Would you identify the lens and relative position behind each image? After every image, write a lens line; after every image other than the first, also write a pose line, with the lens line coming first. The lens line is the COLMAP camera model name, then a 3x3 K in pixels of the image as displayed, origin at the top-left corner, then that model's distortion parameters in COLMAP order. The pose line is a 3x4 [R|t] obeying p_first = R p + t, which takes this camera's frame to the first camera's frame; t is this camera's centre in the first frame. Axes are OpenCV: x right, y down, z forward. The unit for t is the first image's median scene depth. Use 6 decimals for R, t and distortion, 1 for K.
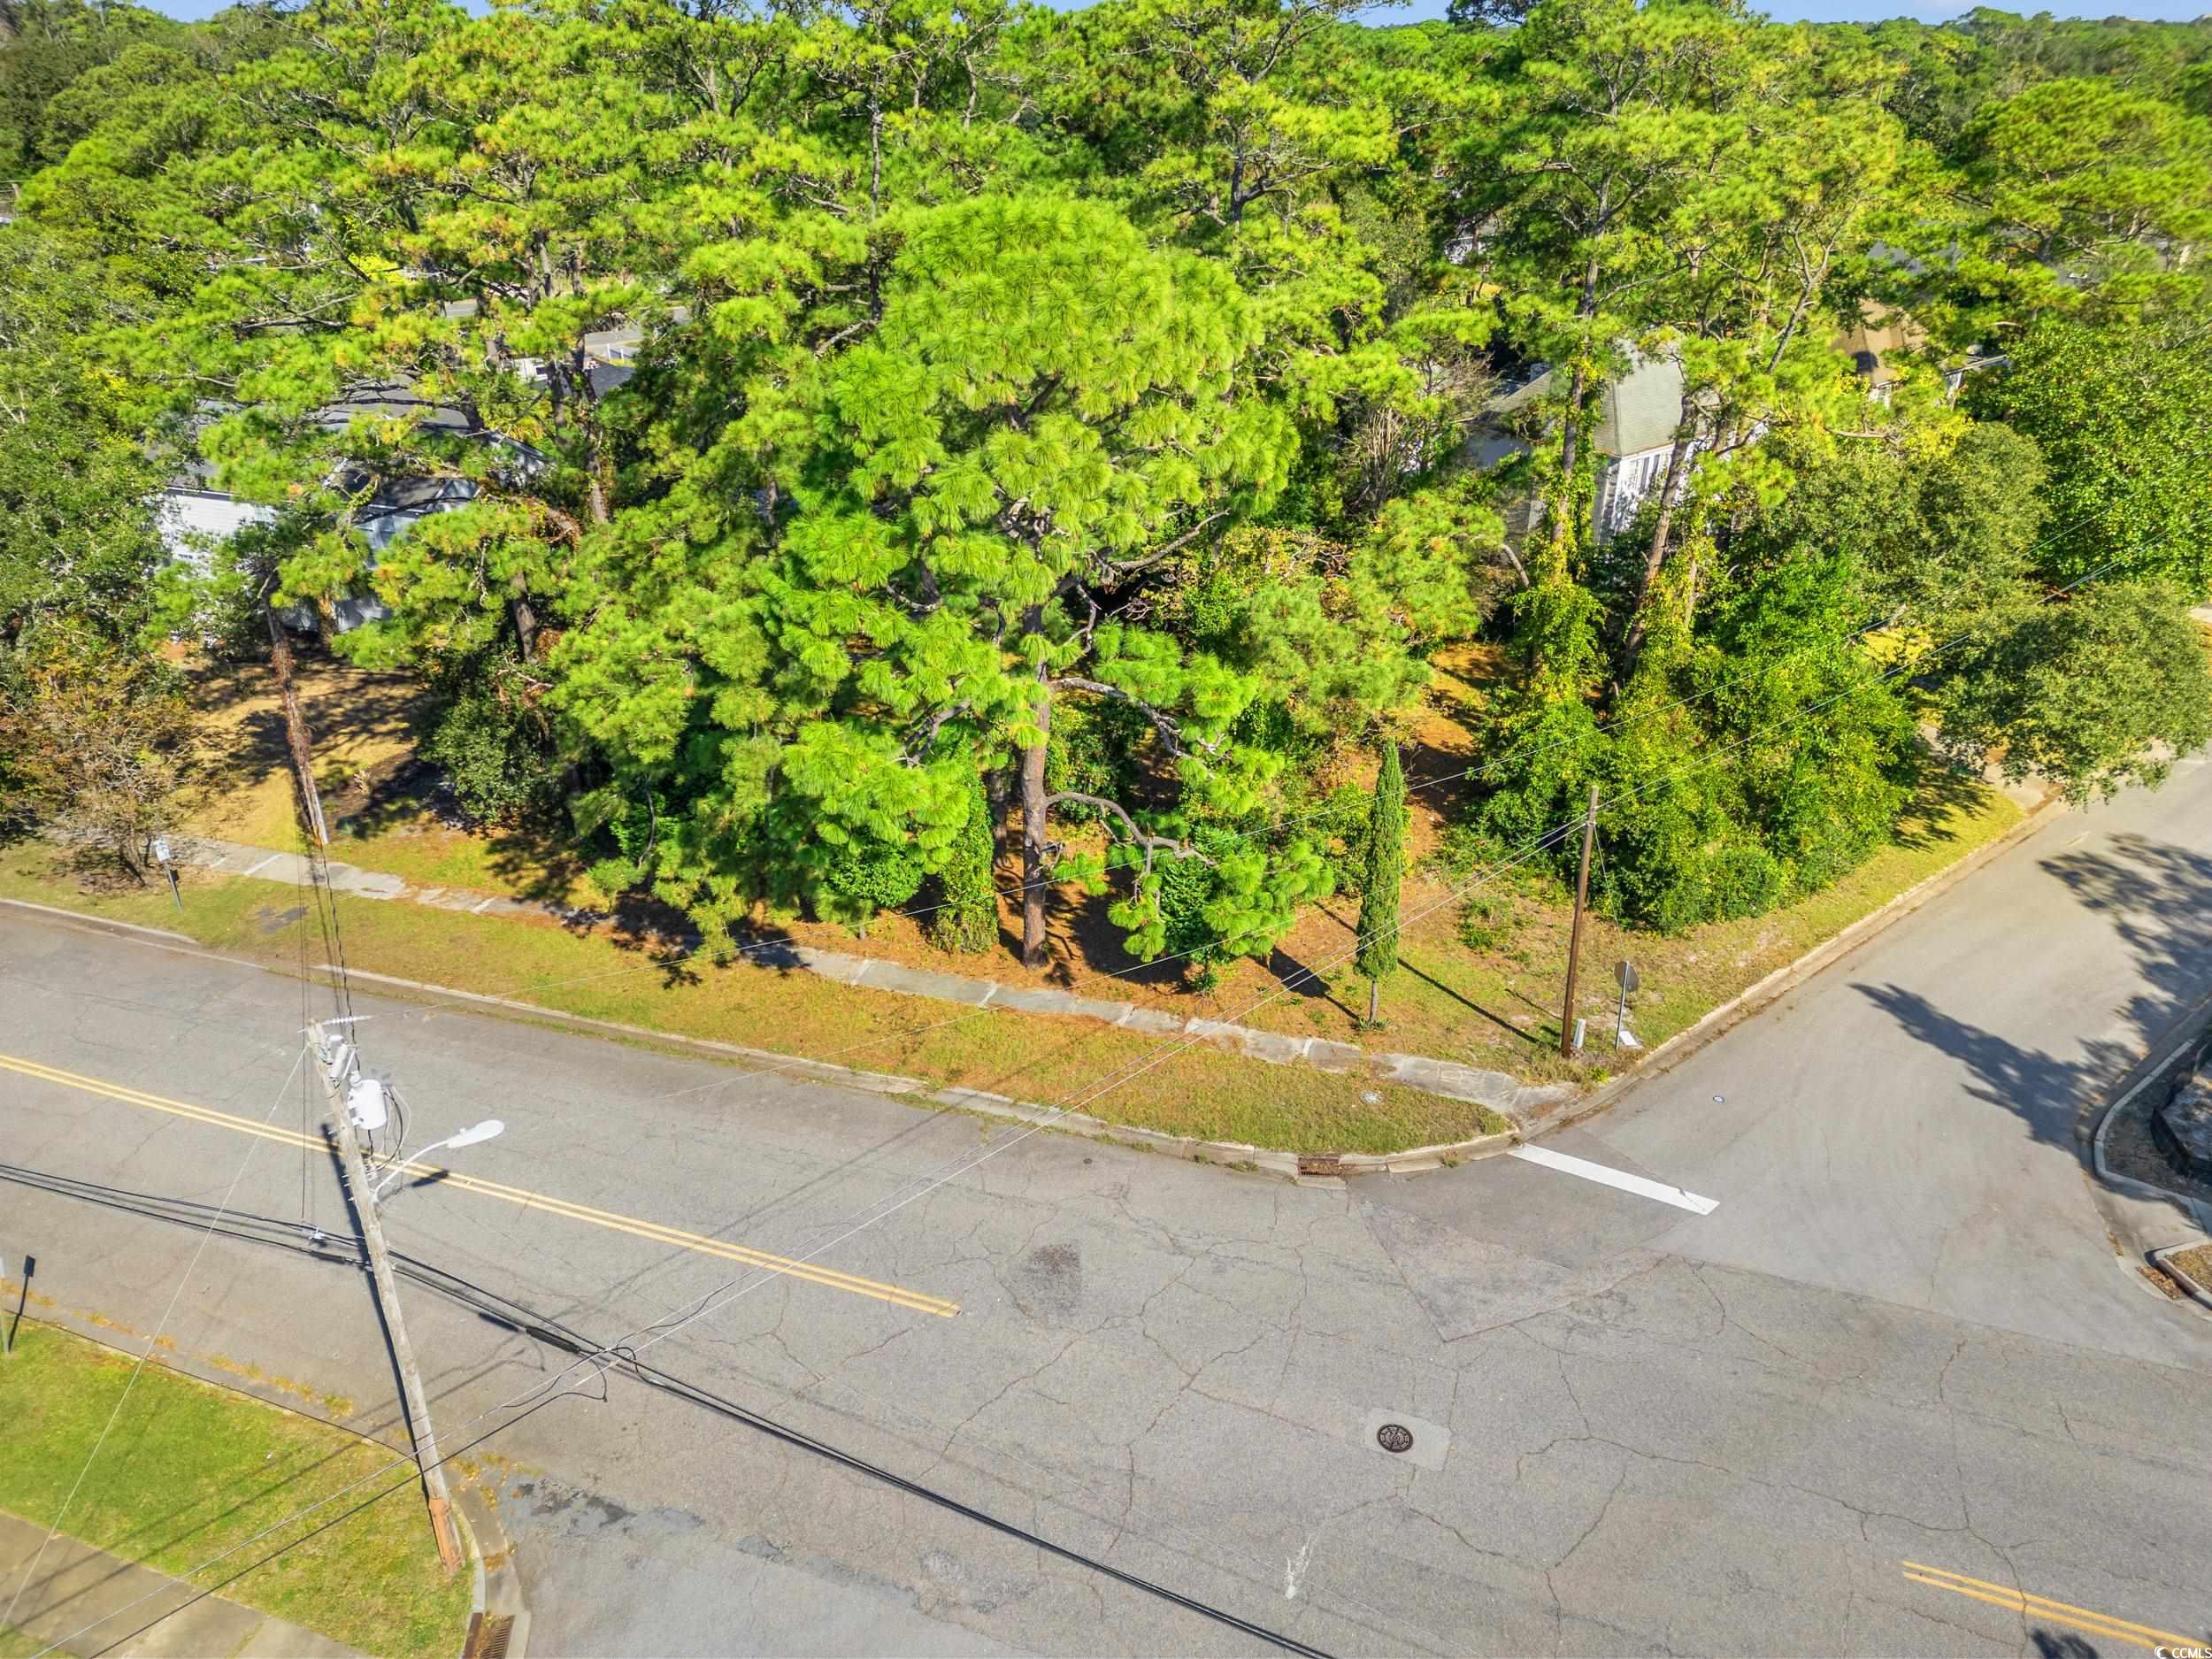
lens RADIAL K [[1606.2, 0, 1106.0], [0, 1606.2, 829.5], [0, 0, 1]] dist [0.076080, -0.080000]
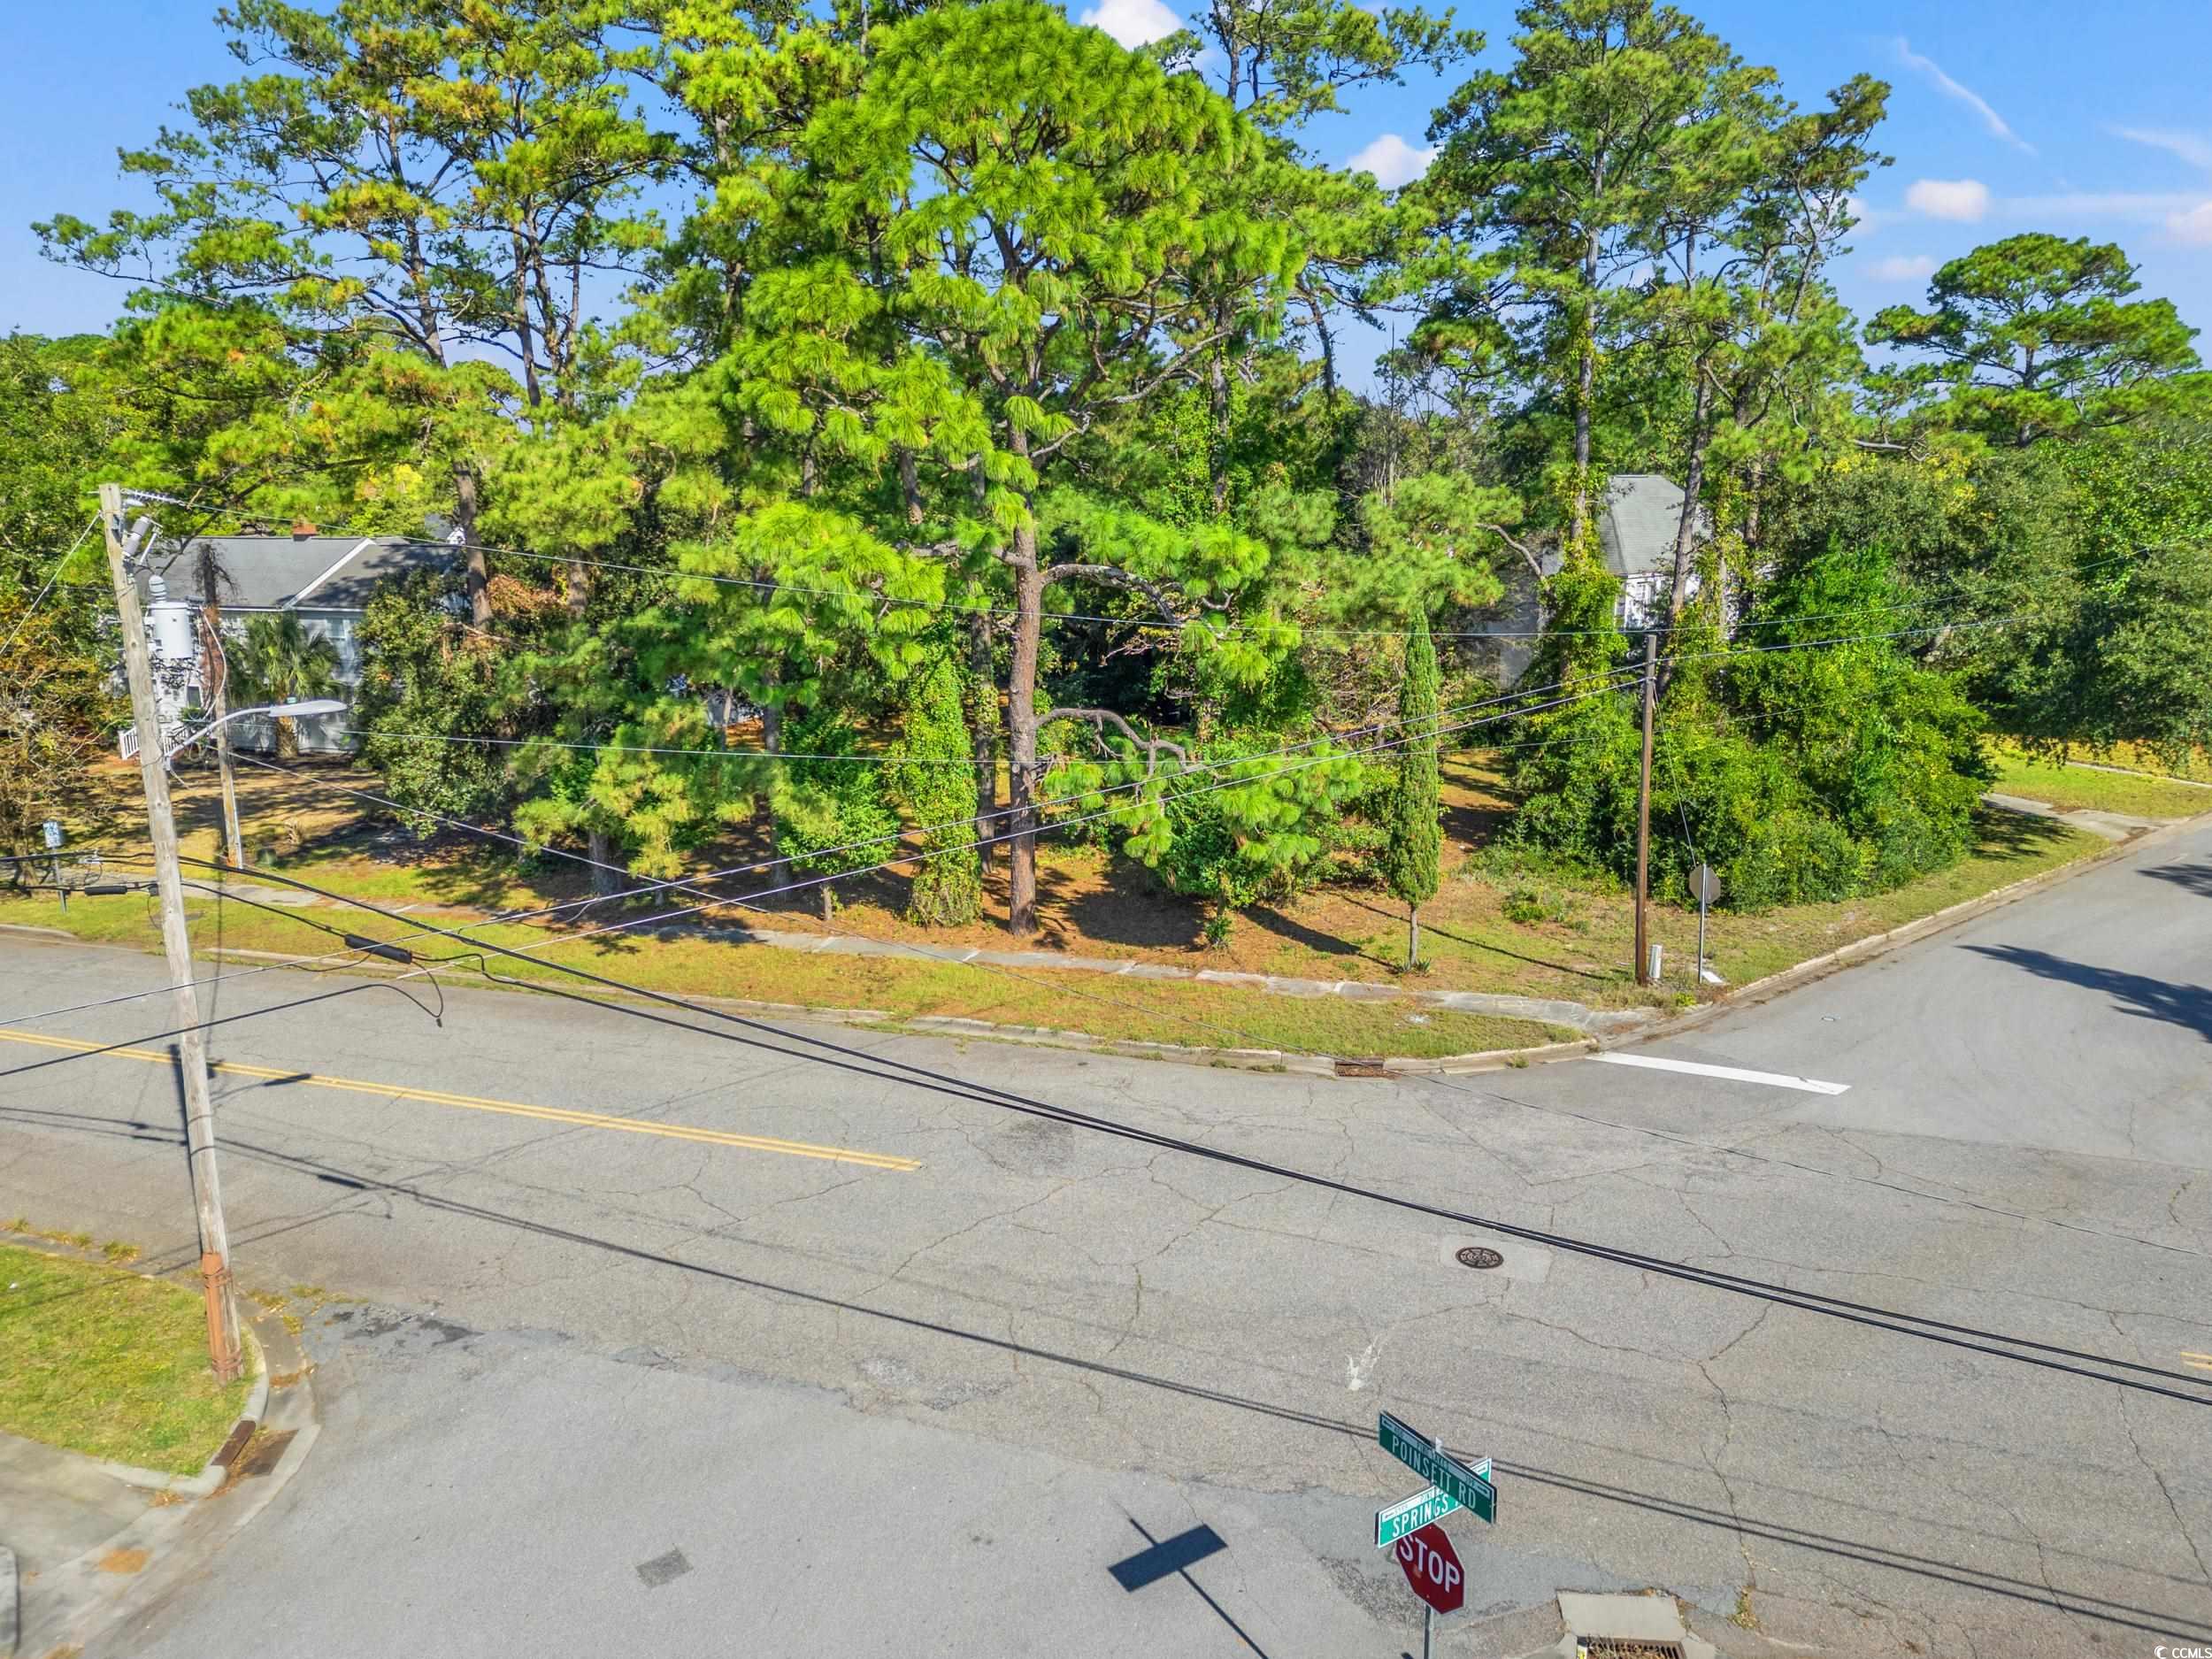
lens RADIAL K [[1606.2, 0, 1106.0], [0, 1606.2, 829.5], [0, 0, 1]] dist [0.076080, -0.080000]
pose [[0.999979, -0.006482, 0.000132, 0.001188], [0.006302, 0.967001, -0.254696, 0.277849], [0.001523, 0.254691, 0.967021, 0.151272]]
